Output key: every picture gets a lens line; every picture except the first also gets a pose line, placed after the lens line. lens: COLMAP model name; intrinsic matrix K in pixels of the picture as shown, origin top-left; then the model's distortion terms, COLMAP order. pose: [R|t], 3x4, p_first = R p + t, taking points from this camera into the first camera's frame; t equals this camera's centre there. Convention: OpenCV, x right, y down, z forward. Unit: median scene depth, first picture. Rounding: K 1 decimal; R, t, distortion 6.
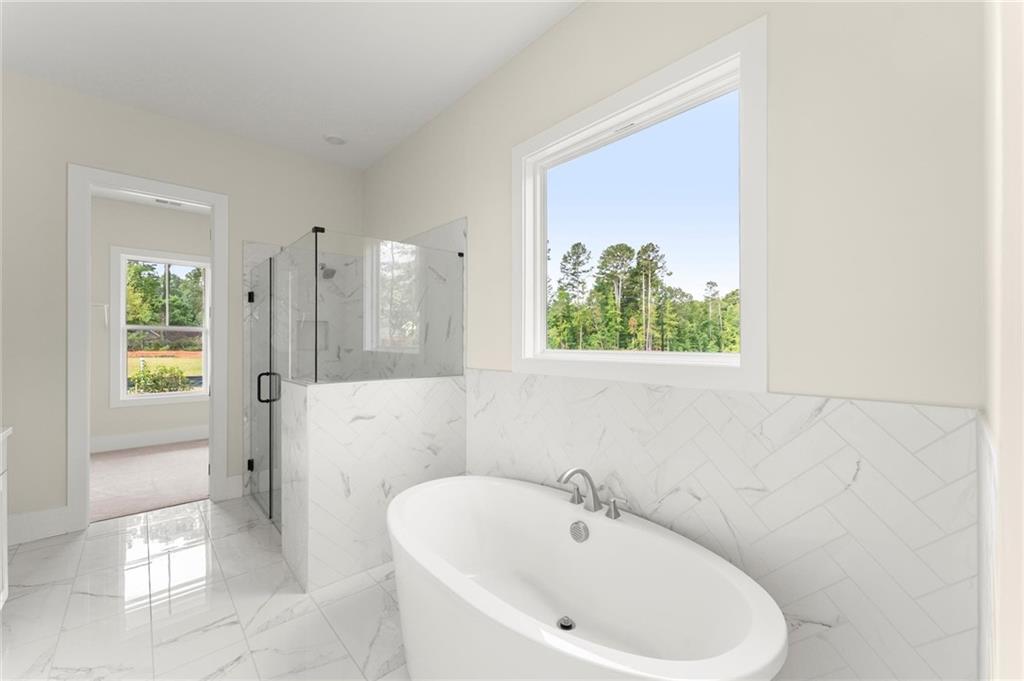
lens RADIAL K [[413.5, 0, 515.8], [0, 413.5, 340.0], [0, 0, 1]] dist [-0.000392, -0.000553]
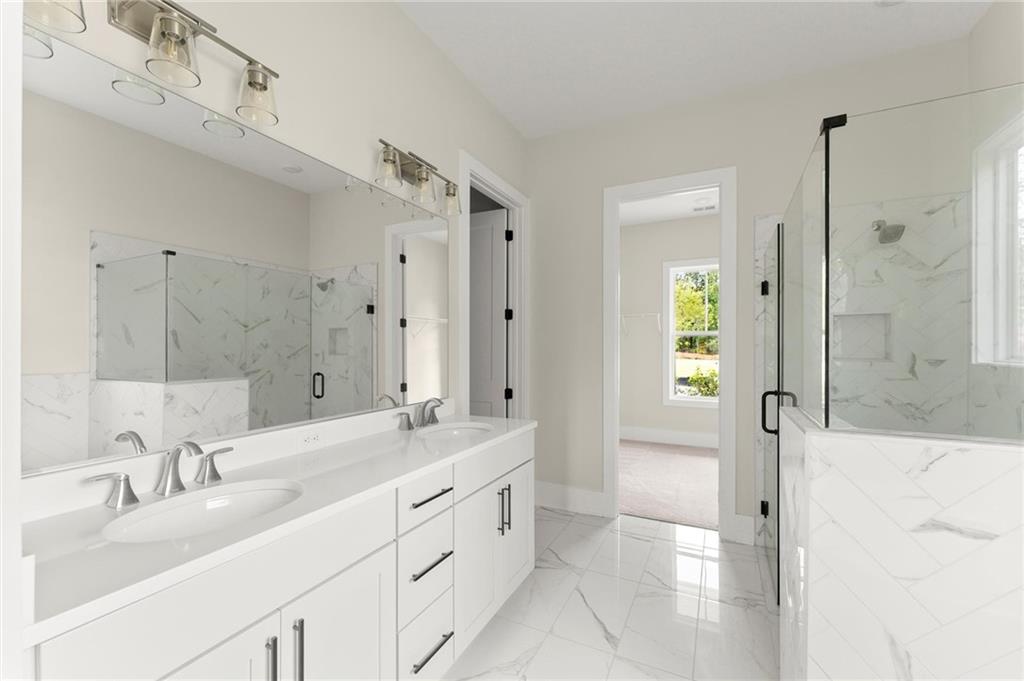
lens RADIAL K [[413.5, 0, 514.4], [0, 413.5, 346.8], [0, 0, 1]] dist [-0.000392, -0.000553]
pose [[0.360495, -0.001280, -0.932760, -0.095500], [0.004392, 0.999990, 0.000325, 0.001798], [0.932751, -0.004214, 0.360497, 0.292733]]
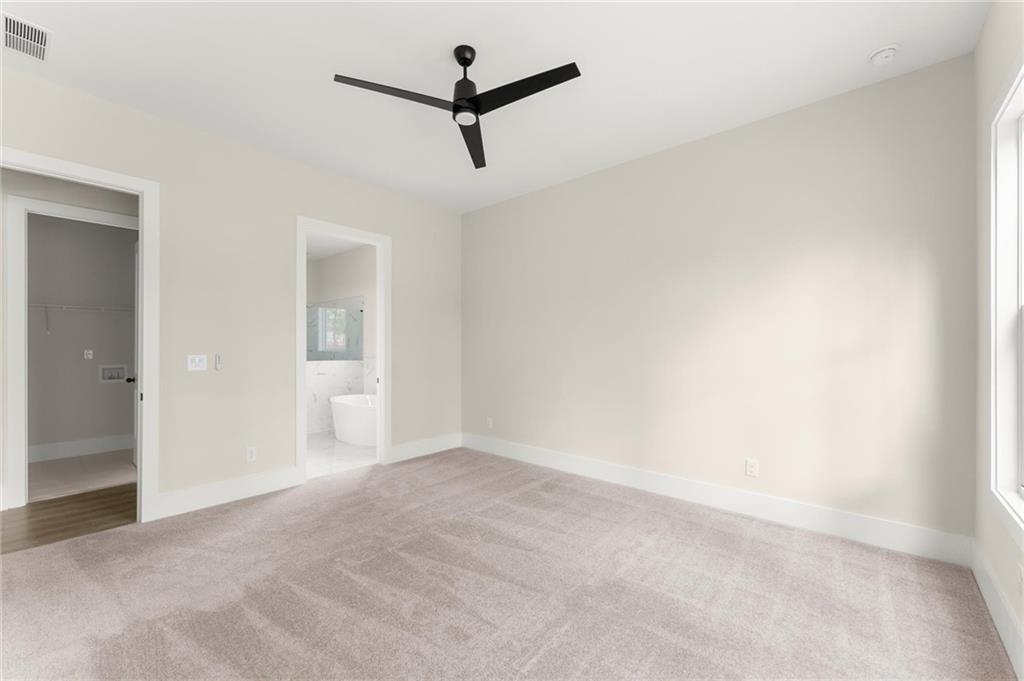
lens RADIAL K [[413.5, 0, 513.4], [0, 413.5, 344.1], [0, 0, 1]] dist [-0.000392, -0.000553]
pose [[0.994120, 0.006422, 0.108096, 0.406139], [-0.008157, 0.999845, 0.015615, -0.044006], [-0.107978, -0.016405, 0.994018, -1.256331]]
